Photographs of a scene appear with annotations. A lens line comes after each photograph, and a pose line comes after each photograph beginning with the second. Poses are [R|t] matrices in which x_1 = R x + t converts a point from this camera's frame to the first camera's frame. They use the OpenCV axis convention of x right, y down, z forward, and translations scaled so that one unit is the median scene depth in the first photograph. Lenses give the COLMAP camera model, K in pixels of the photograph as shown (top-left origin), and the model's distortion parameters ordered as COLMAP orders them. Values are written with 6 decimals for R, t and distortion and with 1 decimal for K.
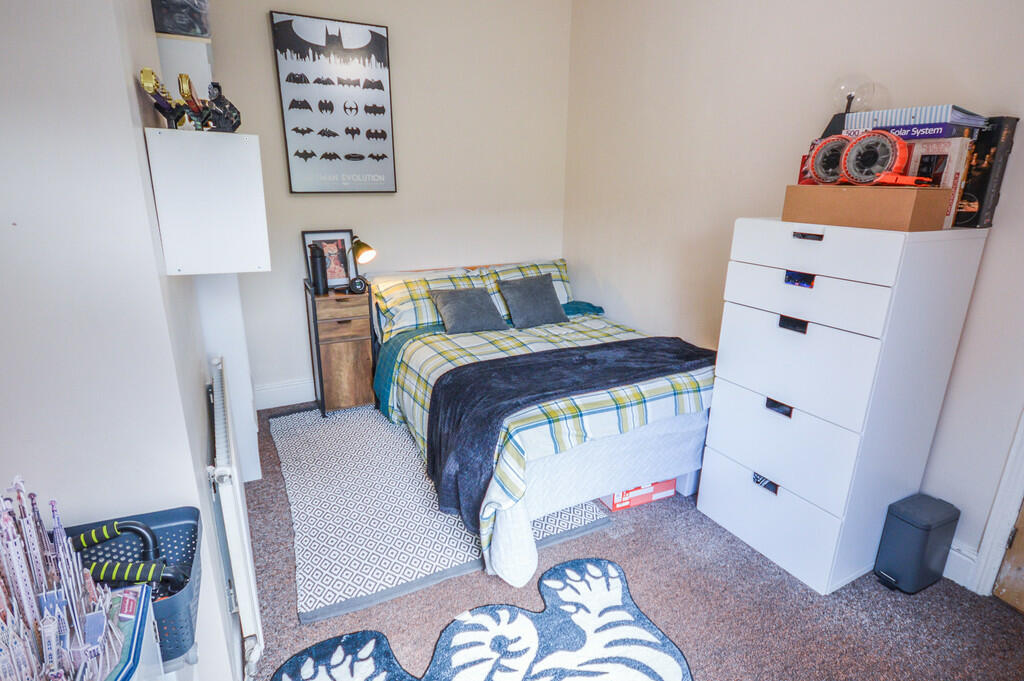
lens RADIAL K [[538.7, 0, 505.3], [0, 538.7, 341.7], [0, 0, 1]] dist [-0.002396, -0.001270]
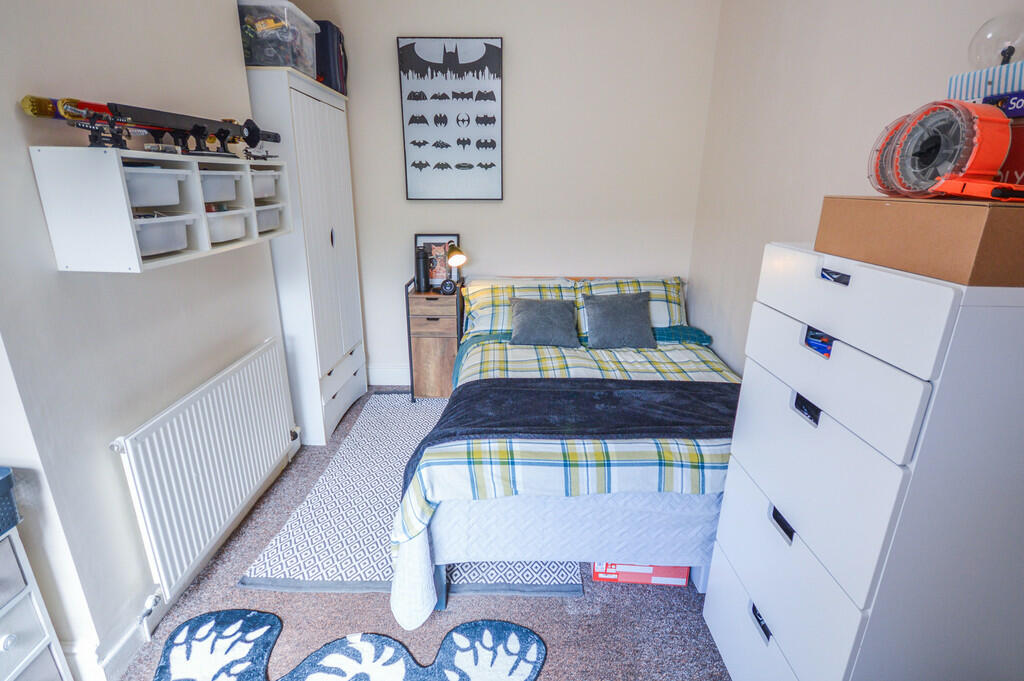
lens RADIAL K [[495.3, 0, 502.9], [0, 495.3, 340.2], [0, 0, 1]] dist [-0.001450, -0.004564]
pose [[0.886166, 0.135230, -0.443197, 0.282441], [-0.131771, 0.990522, 0.038759, -0.054159], [0.444238, 0.024054, 0.895586, 0.177307]]
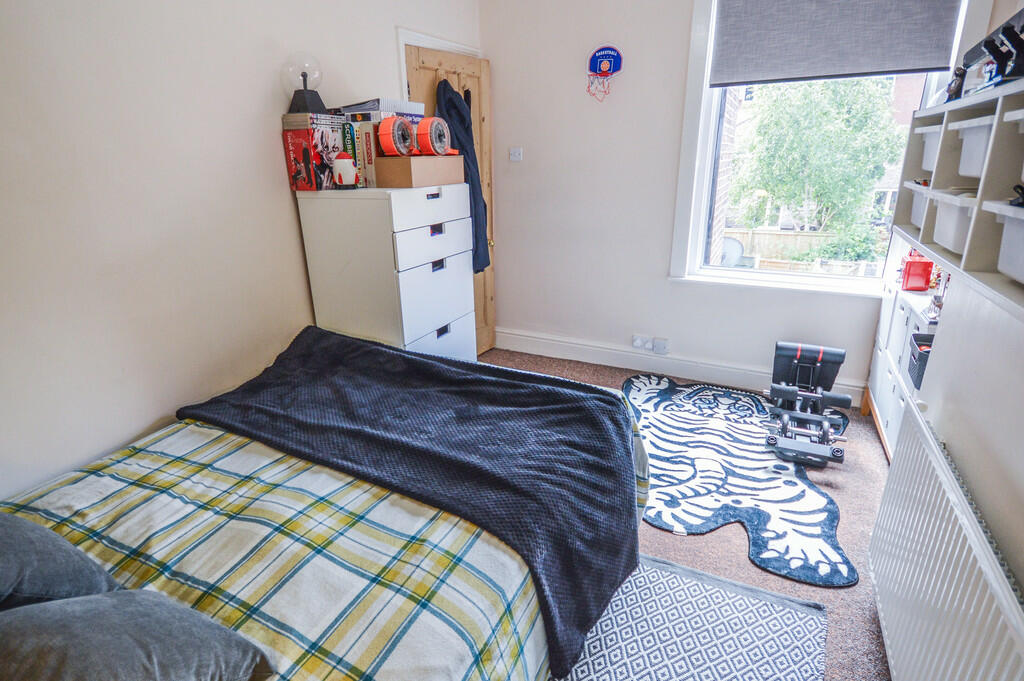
lens RADIAL K [[538.7, 0, 505.3], [0, 538.7, 341.7], [0, 0, 1]] dist [-0.002396, -0.001270]
pose [[-0.589500, -0.271672, 0.760713, -0.368271], [0.243471, 0.838190, 0.488015, -0.289170], [-0.770202, 0.472896, -0.427969, 0.929541]]
